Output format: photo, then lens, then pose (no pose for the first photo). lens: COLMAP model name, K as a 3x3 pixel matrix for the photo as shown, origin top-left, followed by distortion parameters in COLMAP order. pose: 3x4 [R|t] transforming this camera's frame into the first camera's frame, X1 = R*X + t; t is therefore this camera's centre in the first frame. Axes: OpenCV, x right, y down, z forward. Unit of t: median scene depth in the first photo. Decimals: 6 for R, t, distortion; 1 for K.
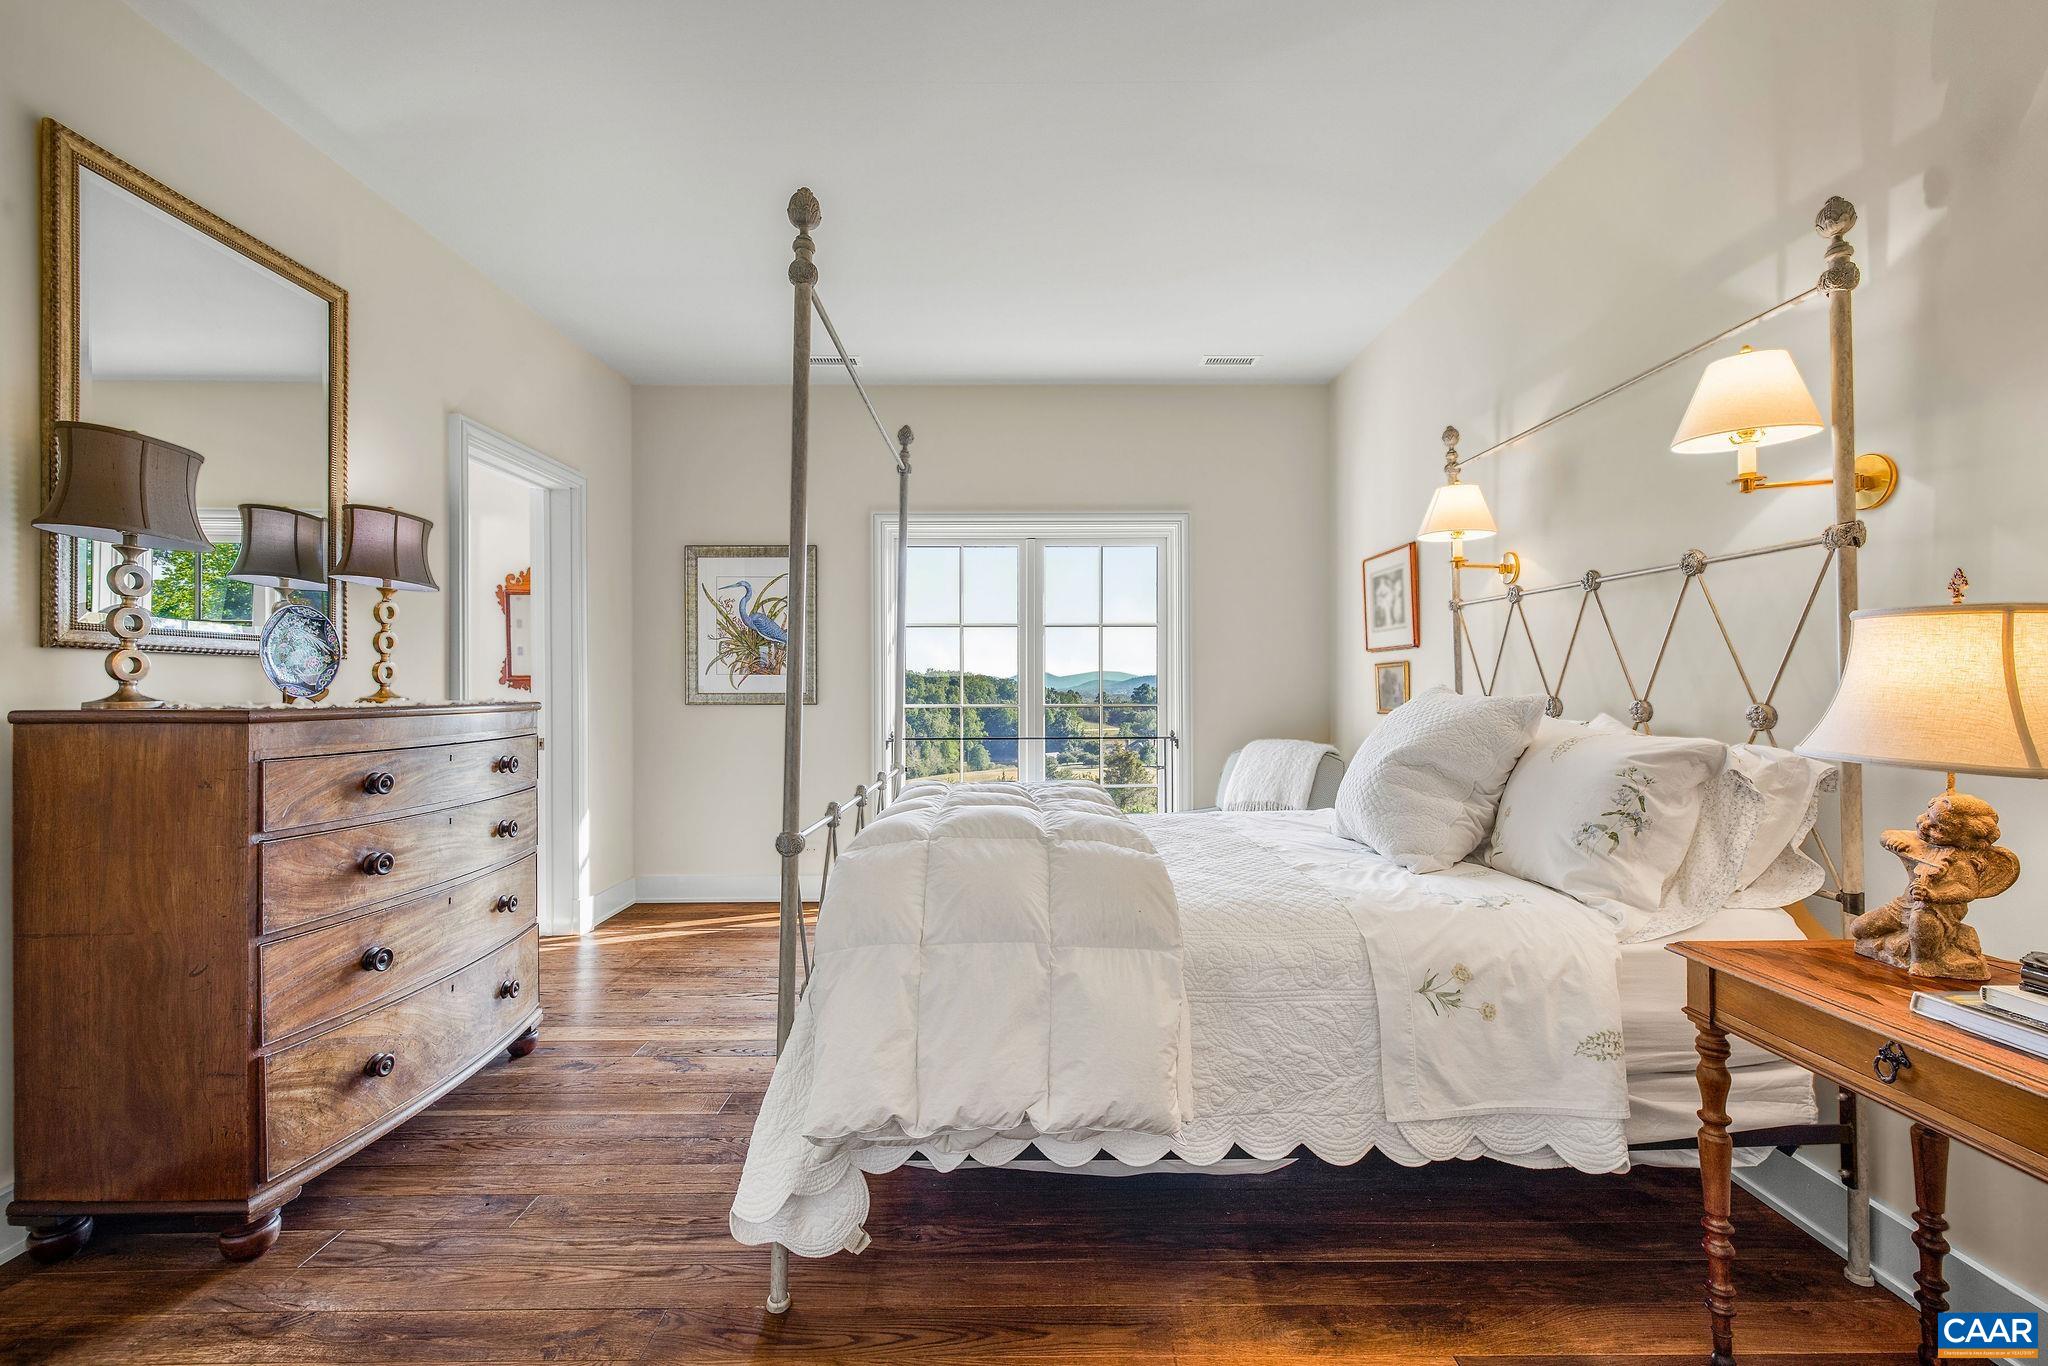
lens RADIAL K [[873.6, 0, 1024.6], [0, 873.6, 681.7], [0, 0, 1]] dist [0.006727, -0.001059]
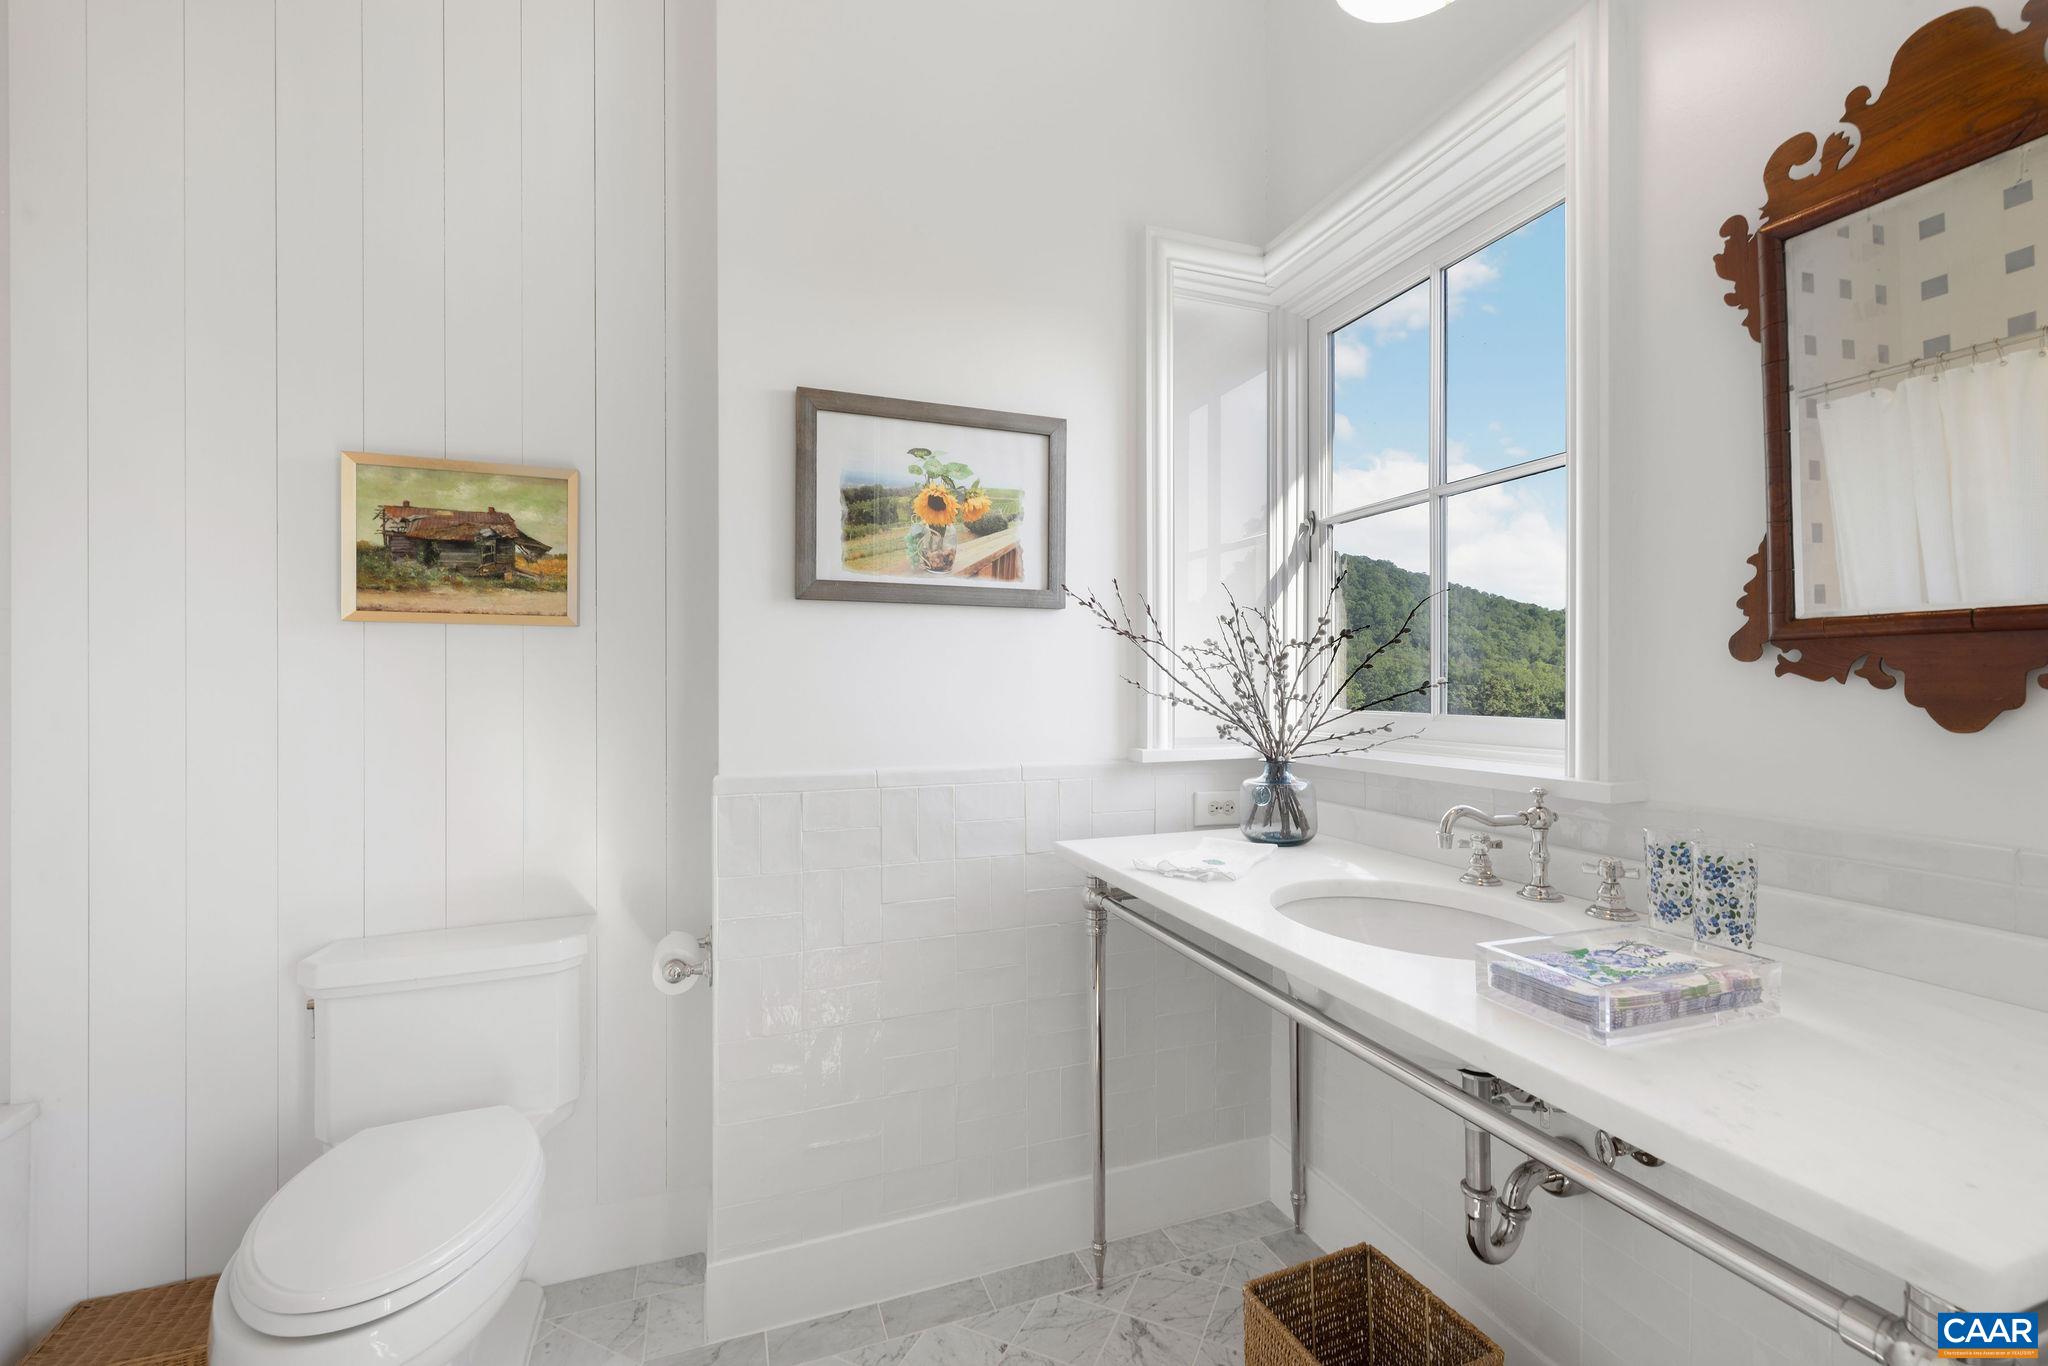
lens RADIAL K [[873.6, 0, 1025.0], [0, 873.6, 687.6], [0, 0, 1]] dist [0.006727, -0.001059]
pose [[0.347350, 0.001521, -0.937734, -0.451694], [0.001236, 0.999997, 0.002079, 0.009082], [0.937735, -0.001881, 0.347348, 0.751251]]
